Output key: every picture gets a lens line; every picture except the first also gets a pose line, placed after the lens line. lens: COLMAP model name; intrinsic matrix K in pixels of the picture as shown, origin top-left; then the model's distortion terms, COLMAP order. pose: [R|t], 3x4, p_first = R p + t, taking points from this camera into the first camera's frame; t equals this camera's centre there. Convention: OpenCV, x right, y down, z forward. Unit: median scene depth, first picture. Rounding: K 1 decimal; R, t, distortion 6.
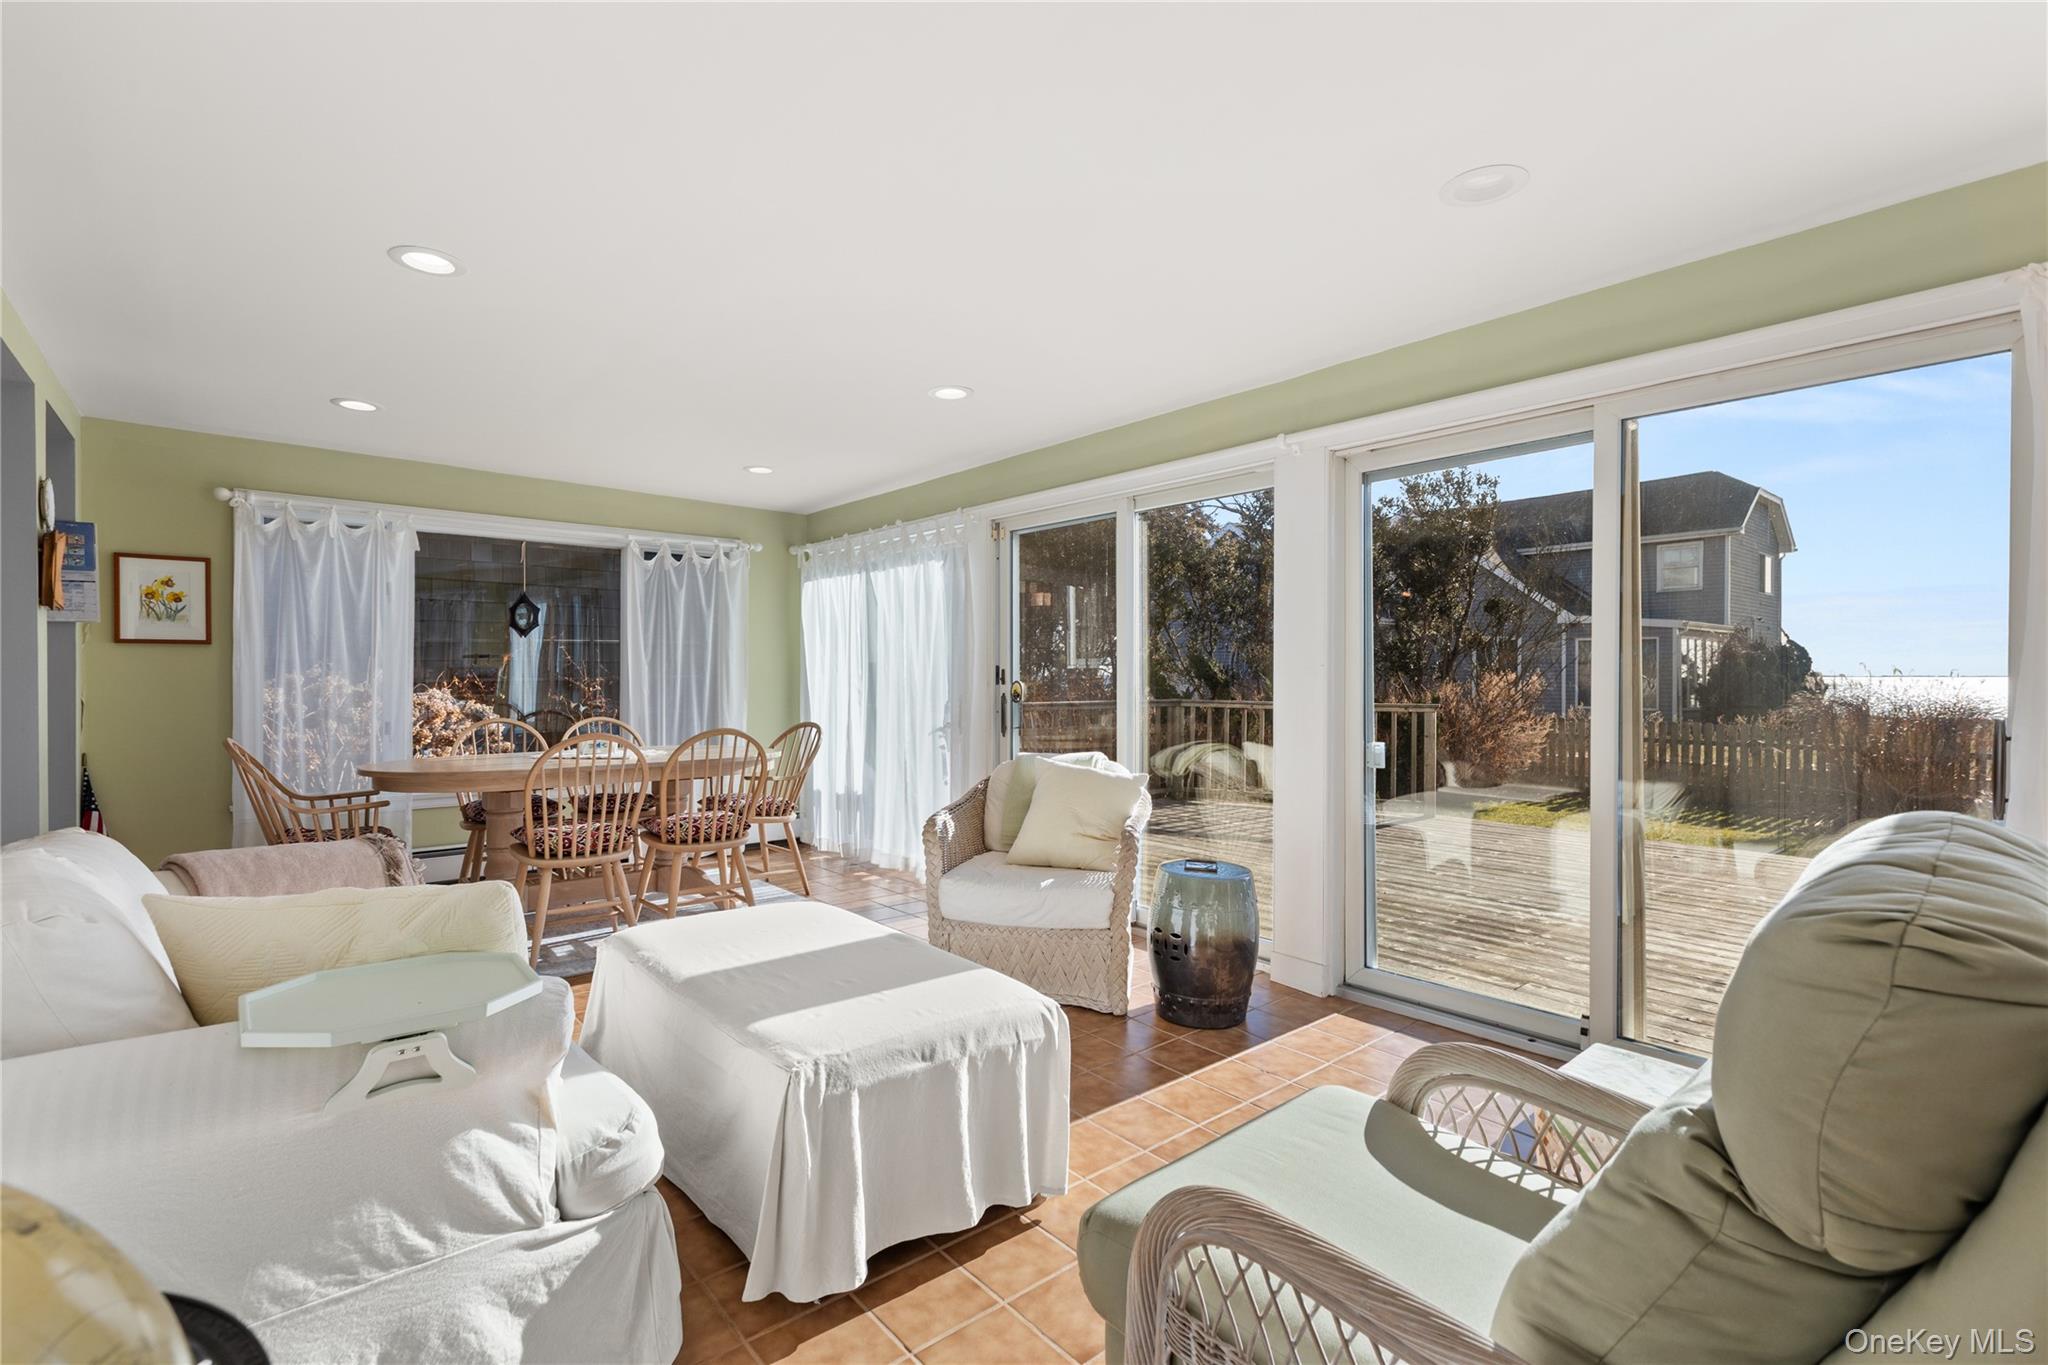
lens RADIAL K [[930.9, 0, 1031.2], [0, 930.9, 669.2], [0, 0, 1]] dist [0.007242, -0.001262]
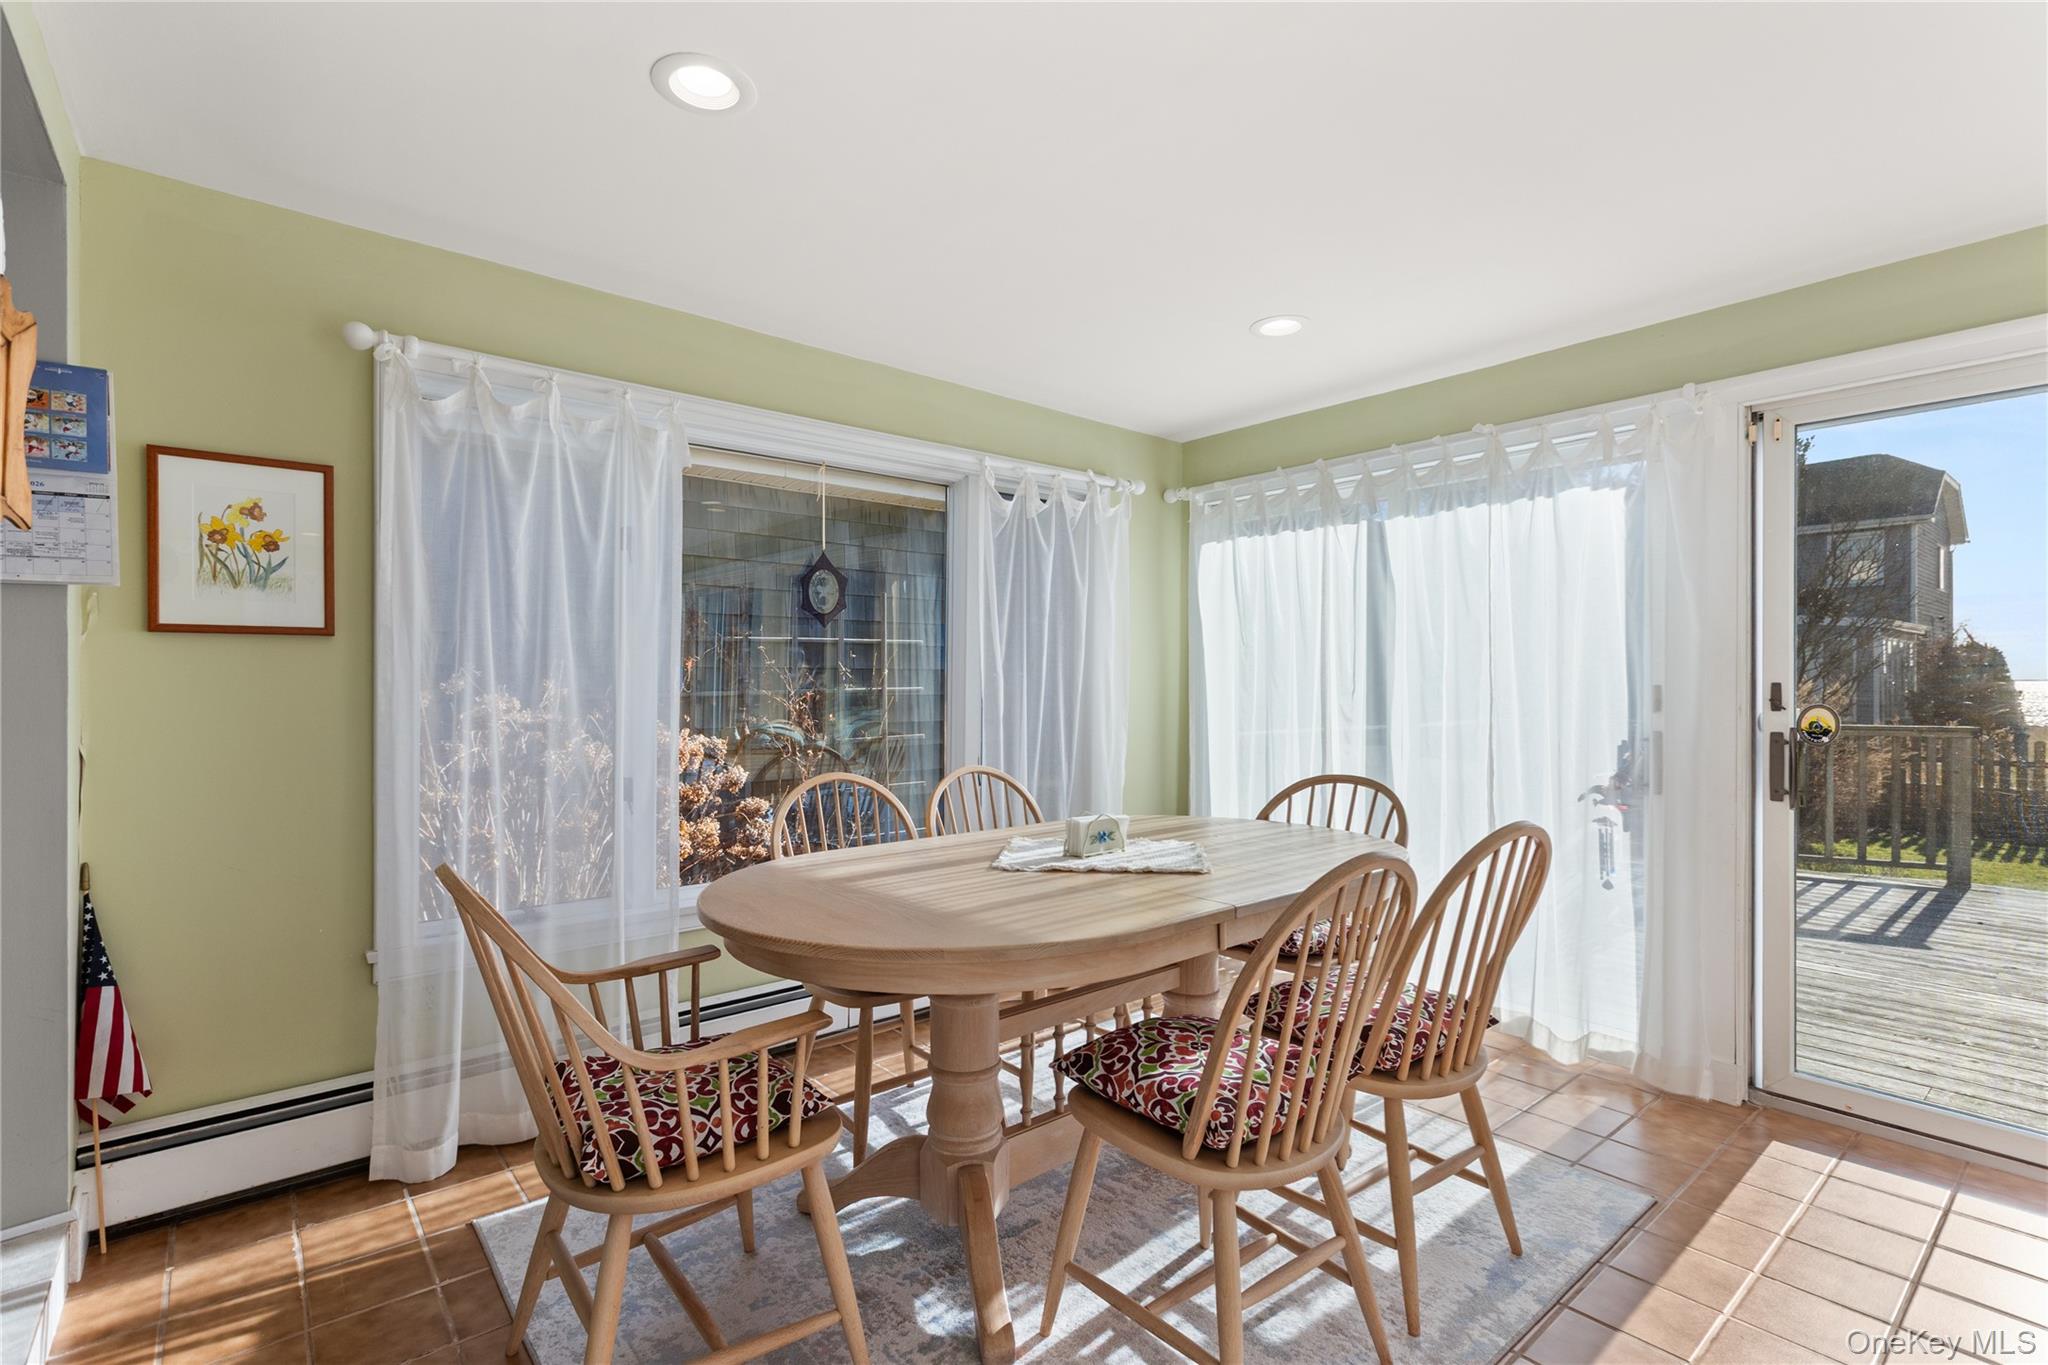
lens RADIAL K [[930.9, 0, 1015.5], [0, 930.9, 670.5], [0, 0, 1]] dist [0.007242, -0.001262]
pose [[0.999974, 0.000225, -0.007204, -0.504175], [-0.000241, 0.999998, -0.002207, -0.006963], [0.007204, 0.002209, 0.999972, 0.497111]]
